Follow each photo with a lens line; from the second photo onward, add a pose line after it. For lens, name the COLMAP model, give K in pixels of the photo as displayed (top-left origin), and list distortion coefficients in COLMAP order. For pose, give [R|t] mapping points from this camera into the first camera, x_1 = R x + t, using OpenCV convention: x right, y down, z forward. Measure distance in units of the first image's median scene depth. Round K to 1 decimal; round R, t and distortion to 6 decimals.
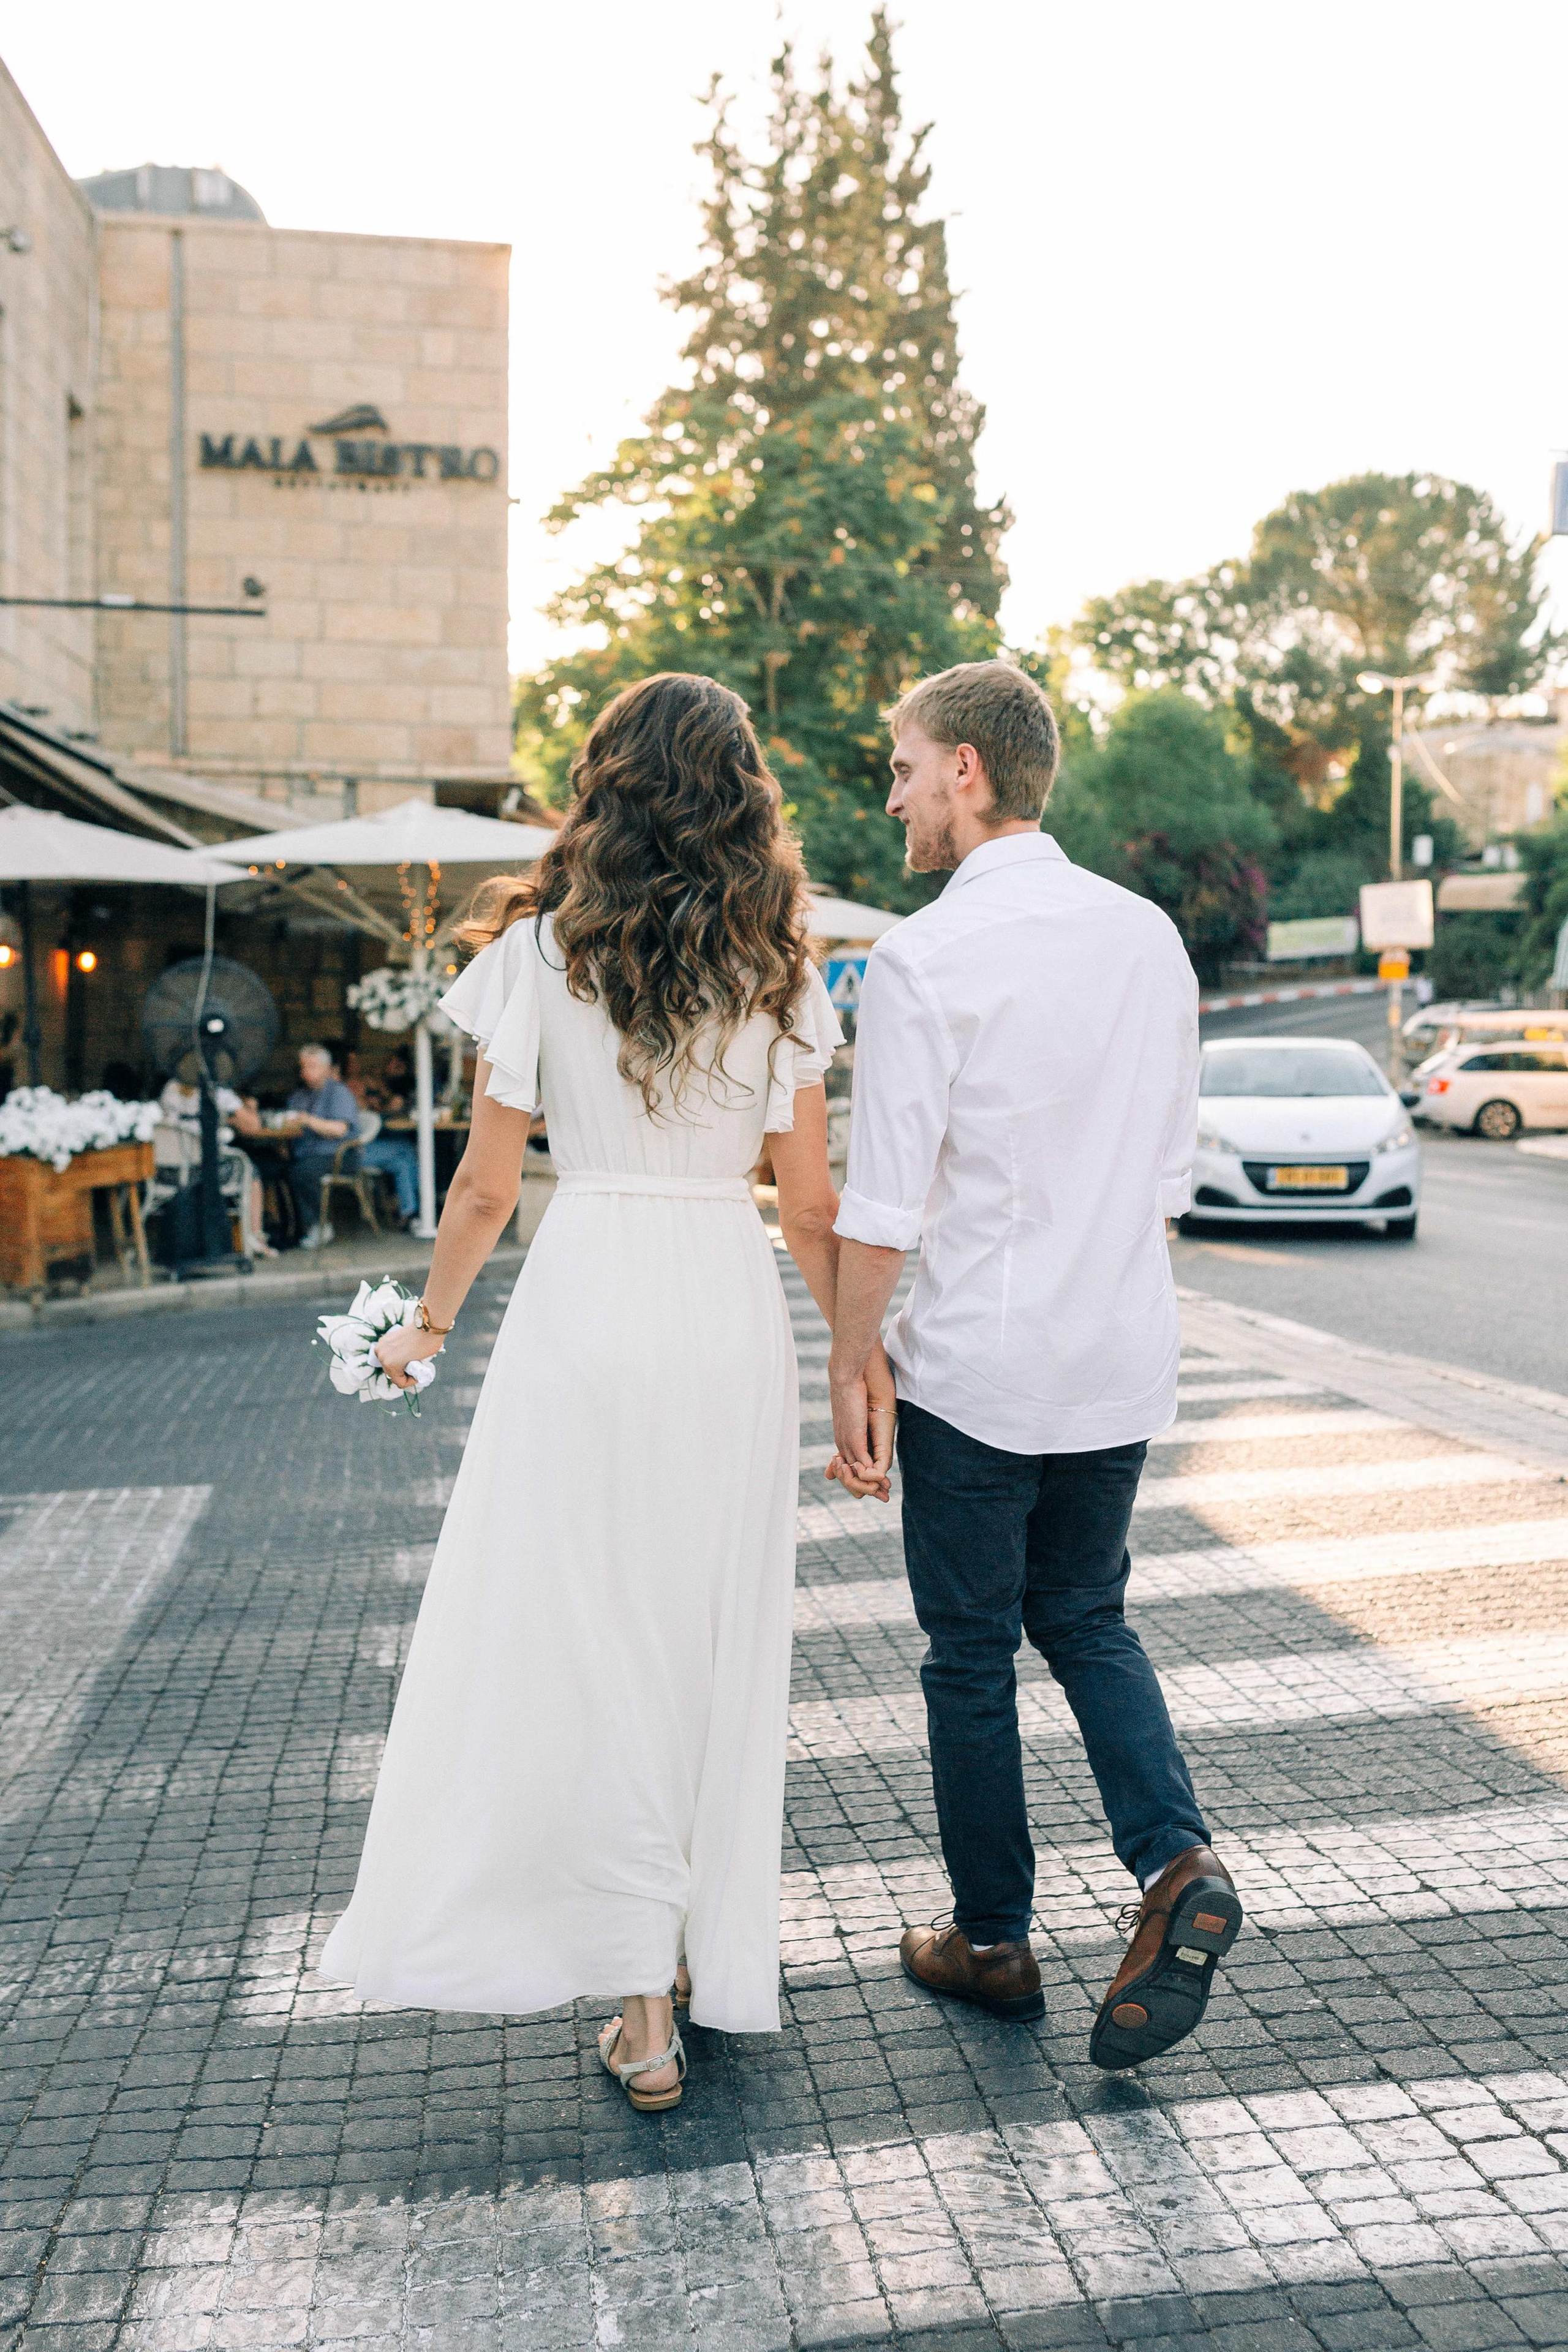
lens RADIAL K [[2282.4, 0, 781.3], [0, 2282.4, 1176.3], [0, 0, 1]] dist [0.001967, 0.000000]
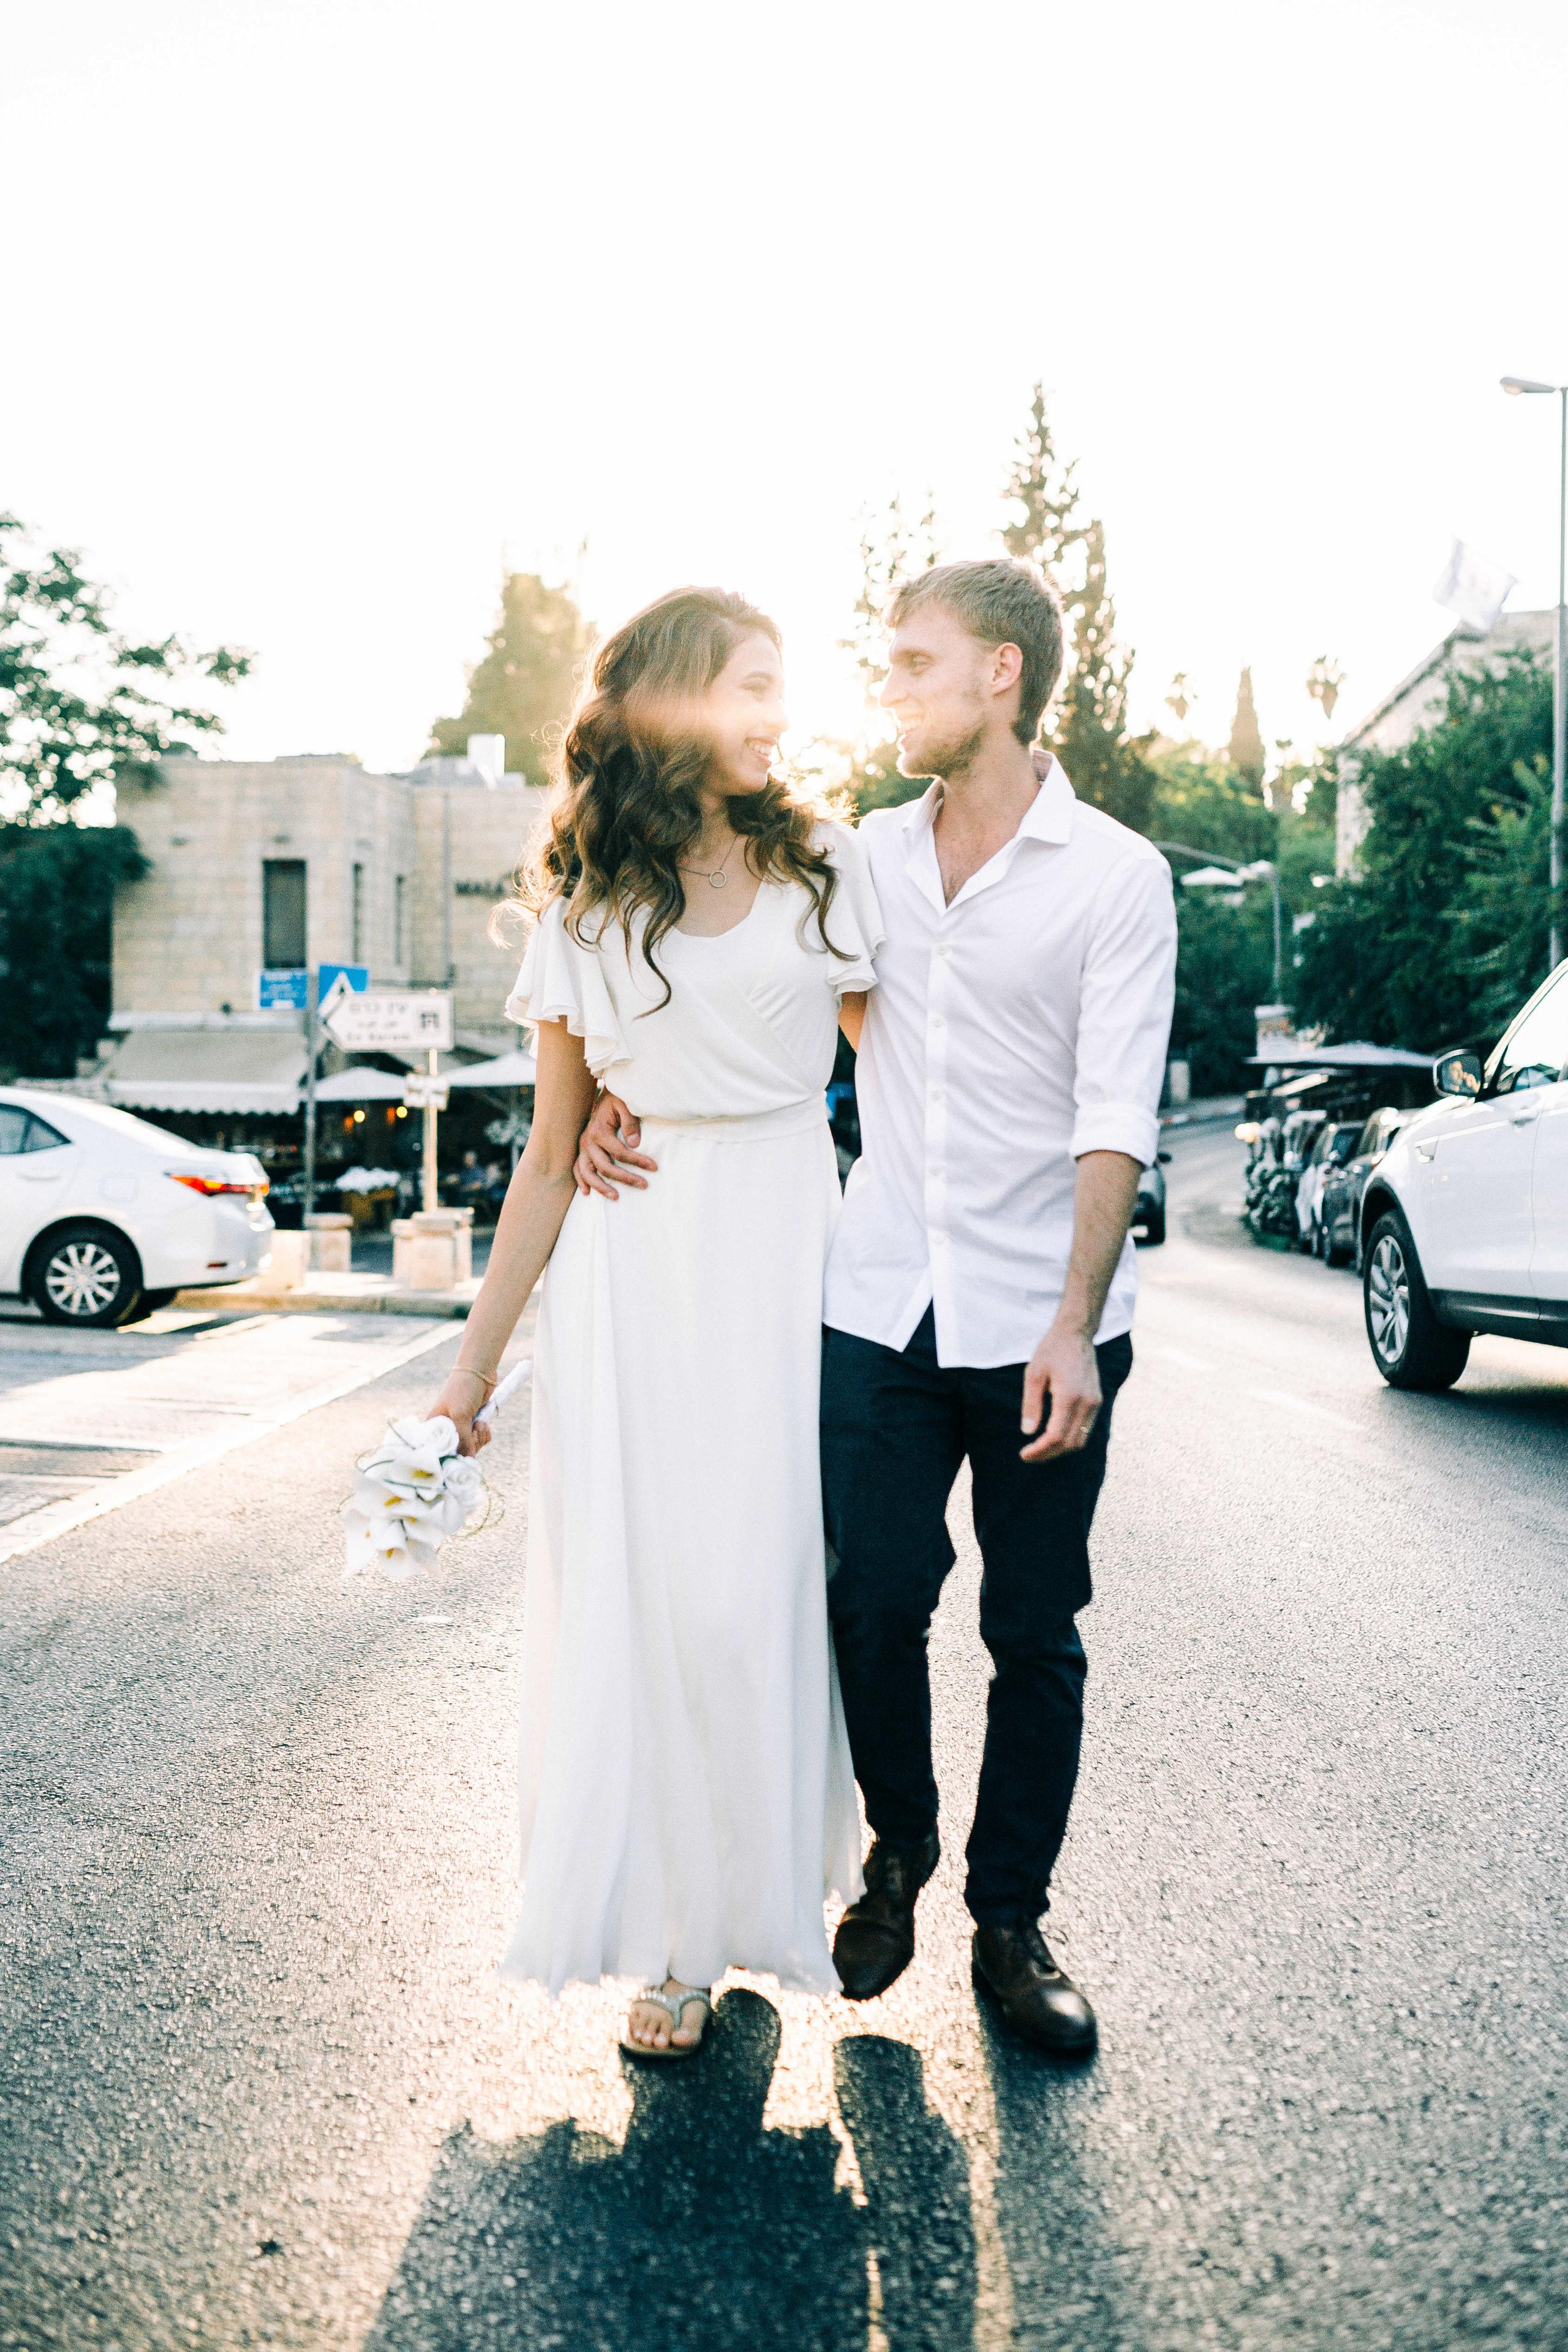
lens RADIAL K [[2282.4, 0, 785.8], [0, 2282.4, 1176.3], [0, 0, 1]] dist [0.001967, 0.000000]
pose [[0.979738, 0.004217, -0.200237, 0.532068], [-0.009239, 0.999666, -0.024154, 0.025250], [0.200068, 0.025515, 0.979450, -1.175536]]
